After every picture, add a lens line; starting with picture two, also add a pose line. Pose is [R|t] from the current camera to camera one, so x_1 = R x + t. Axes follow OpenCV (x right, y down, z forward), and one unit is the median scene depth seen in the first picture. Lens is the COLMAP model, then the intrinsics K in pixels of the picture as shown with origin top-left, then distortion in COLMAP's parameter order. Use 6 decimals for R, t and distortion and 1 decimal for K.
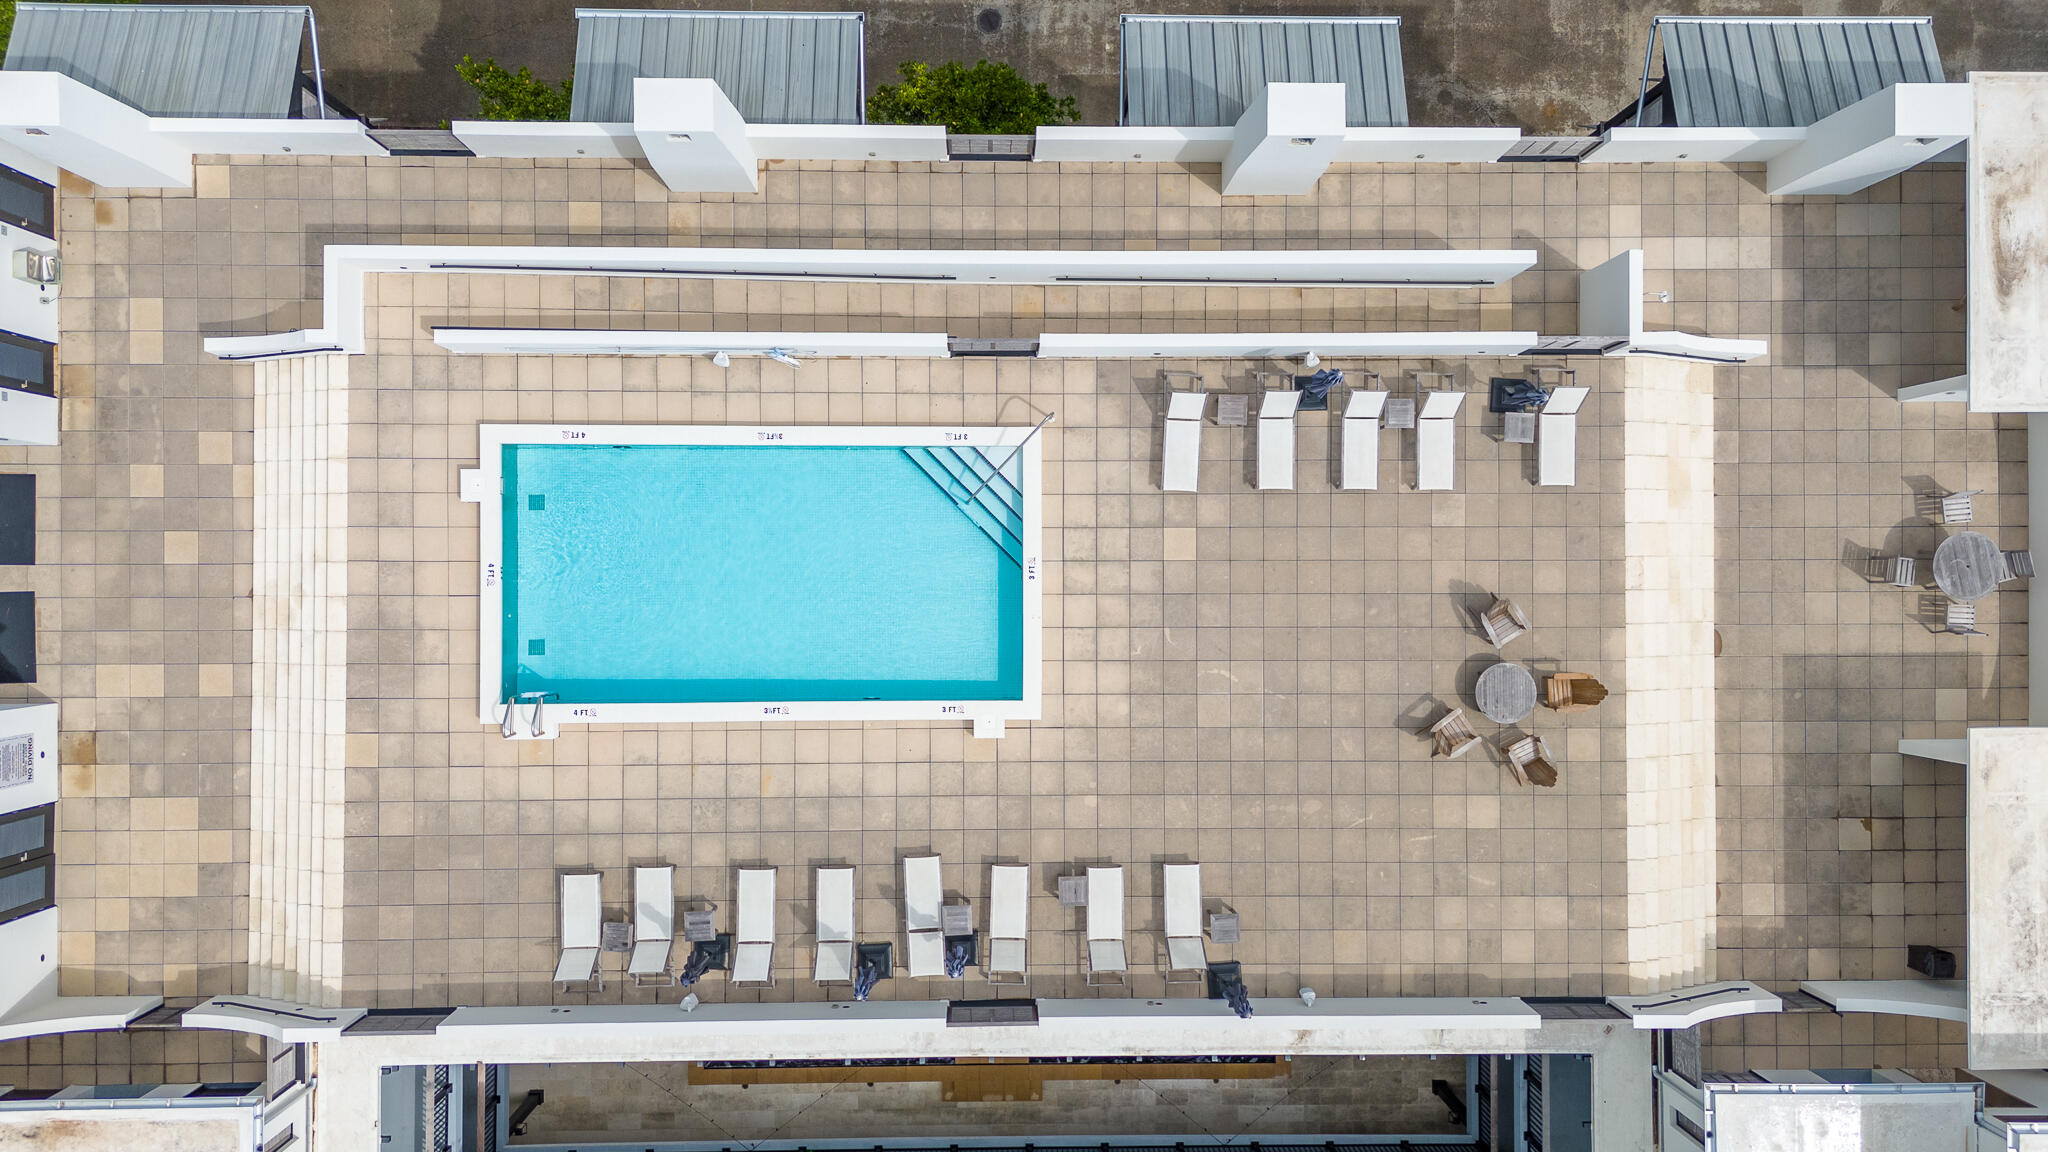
lens RADIAL K [[1565.9, 0, 1046.6], [0, 1565.9, 578.5], [0, 0, 1]] dist [0.092418, -0.101833]
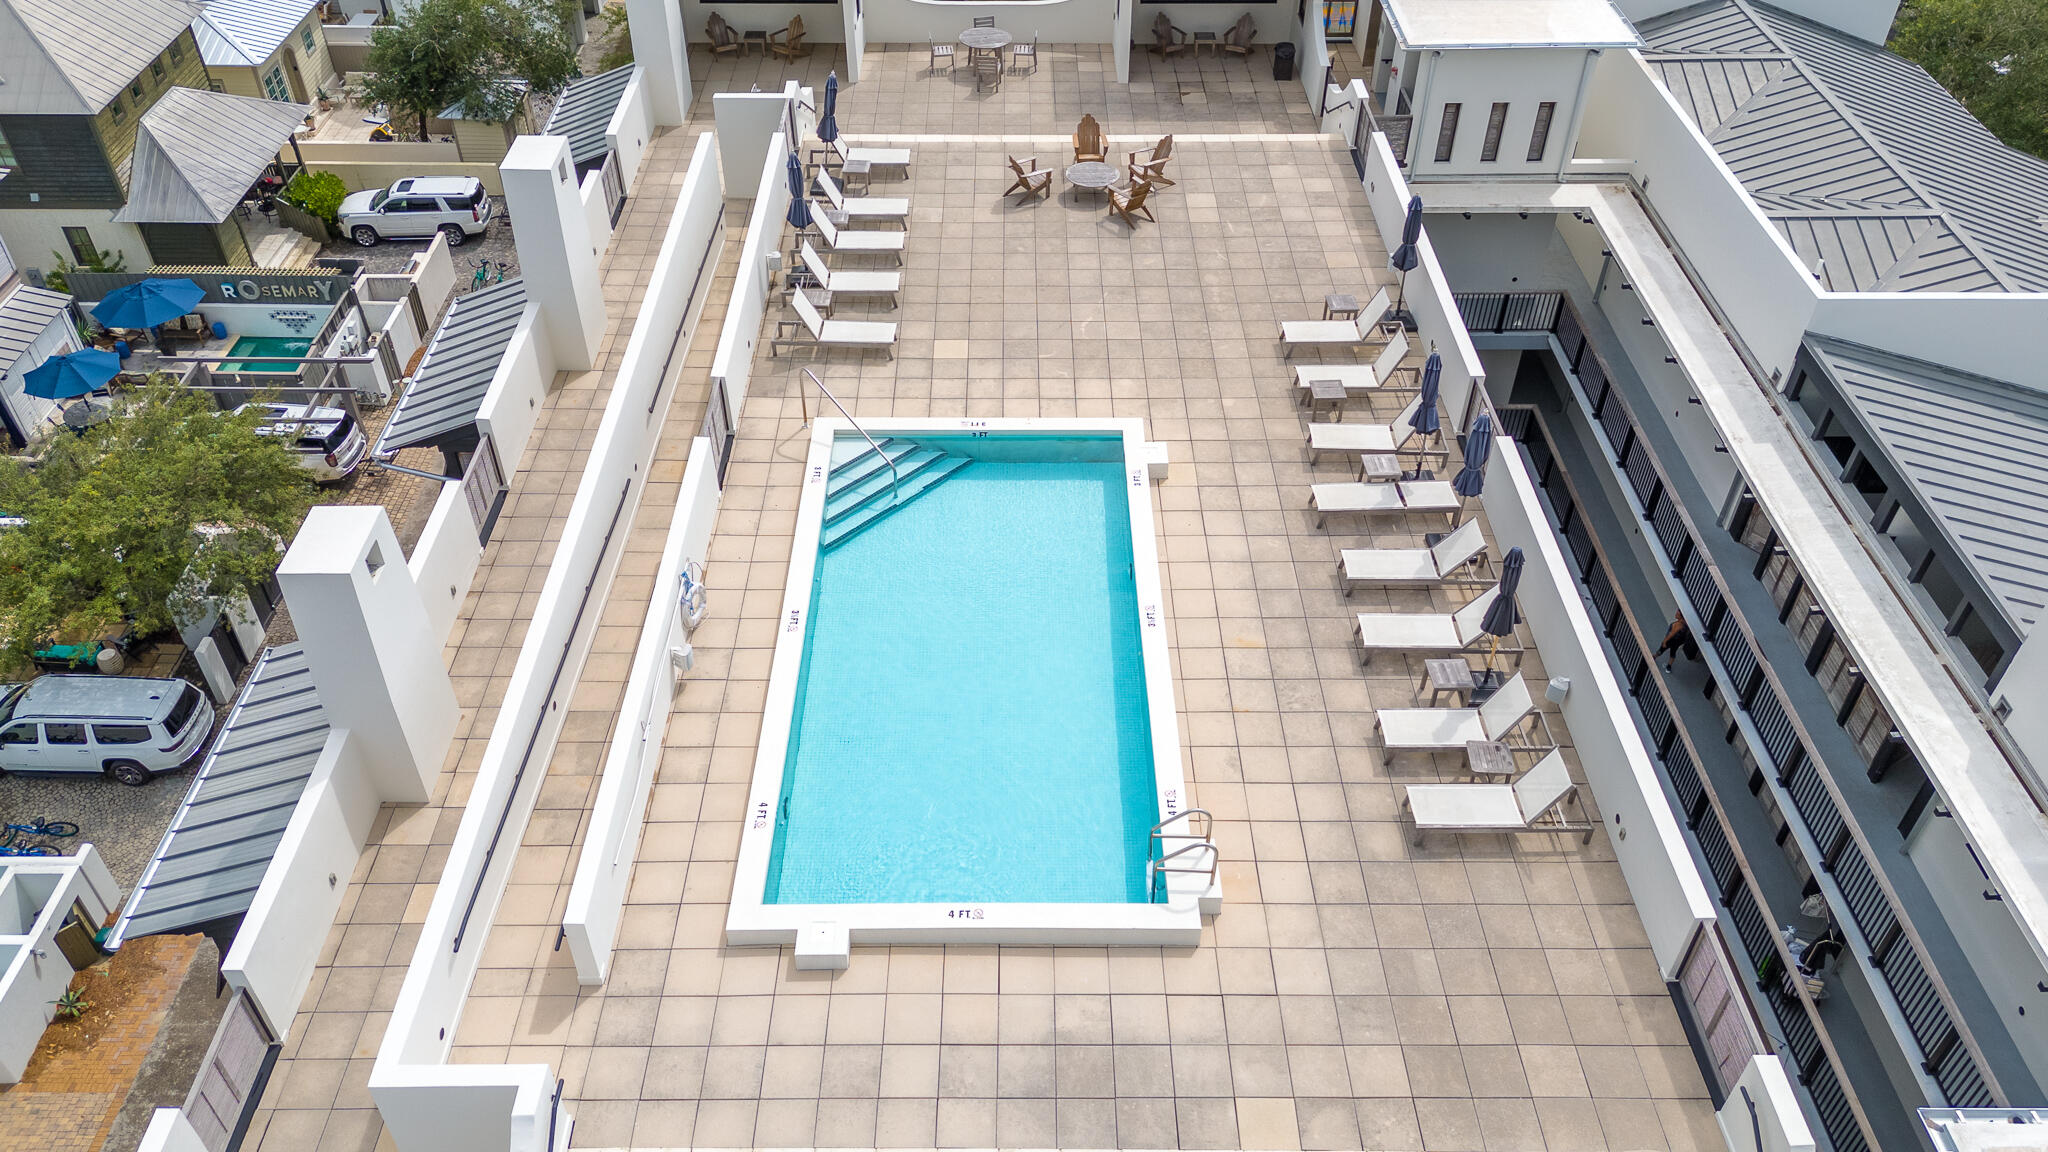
lens RADIAL K [[1506.4, 0, 1035.1], [0, 1506.4, 587.8], [0, 0, 1]] dist [0.077580, -0.079648]
pose [[-0.010388, -0.685409, 0.728084, -0.687175], [0.999783, 0.006028, 0.019939, 0.012031], [-0.018055, 0.728133, 0.685198, 0.478156]]
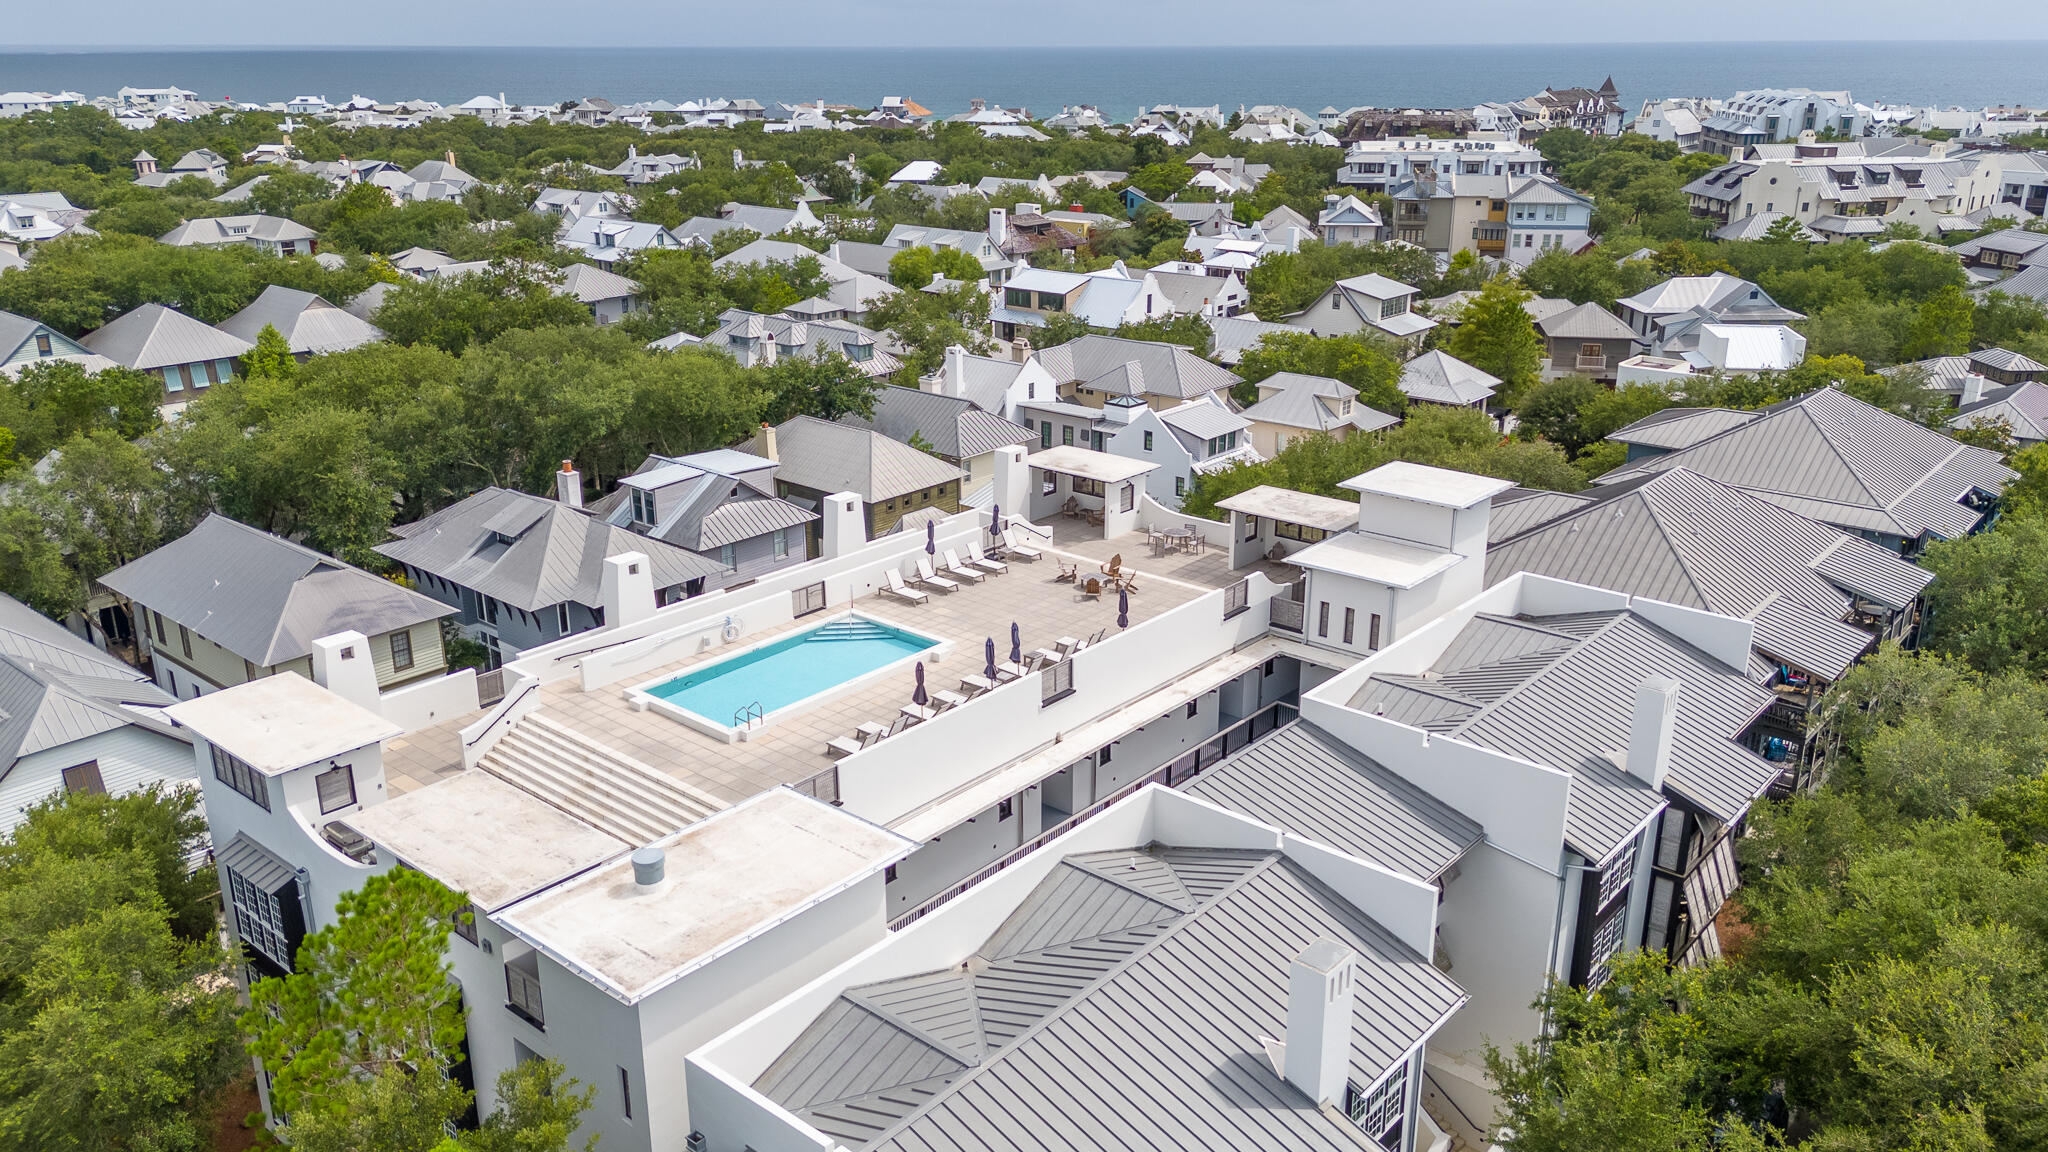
lens RADIAL K [[1565.9, 0, 1046.6], [0, 1565.9, 578.5], [0, 0, 1]] dist [0.092418, -0.101833]
pose [[0.643650, -0.277928, 0.713072, -1.264021], [0.765235, 0.219825, -0.605056, 1.300561], [0.011411, 0.935111, 0.354170, 0.247845]]
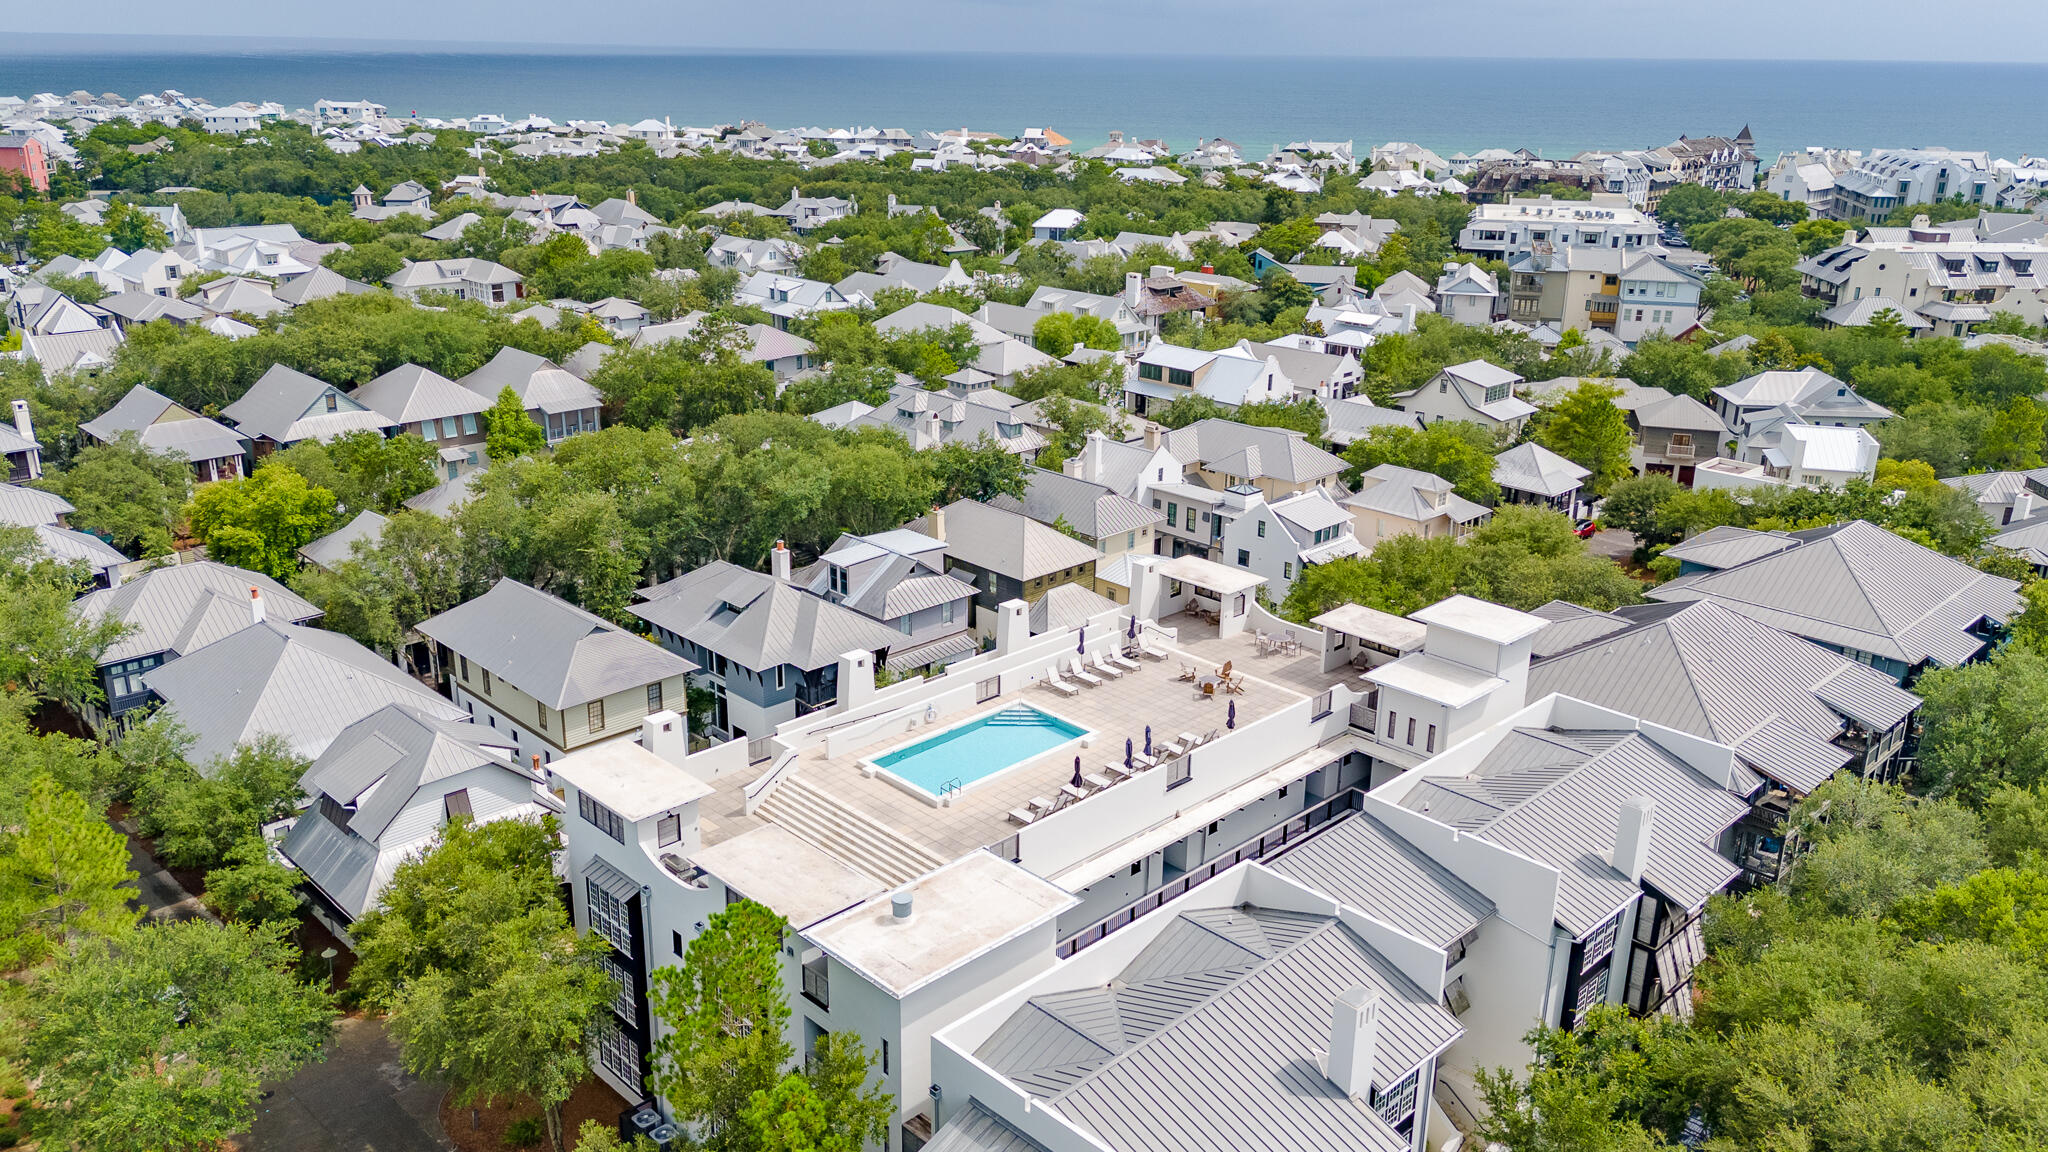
lens RADIAL K [[1565.9, 0, 1046.6], [0, 1565.9, 578.5], [0, 0, 1]] dist [0.092418, -0.101833]
pose [[0.704886, -0.247344, 0.664798, -1.649892], [0.709311, 0.250605, -0.658844, 1.593527], [-0.003640, 0.935958, 0.352092, -0.107732]]
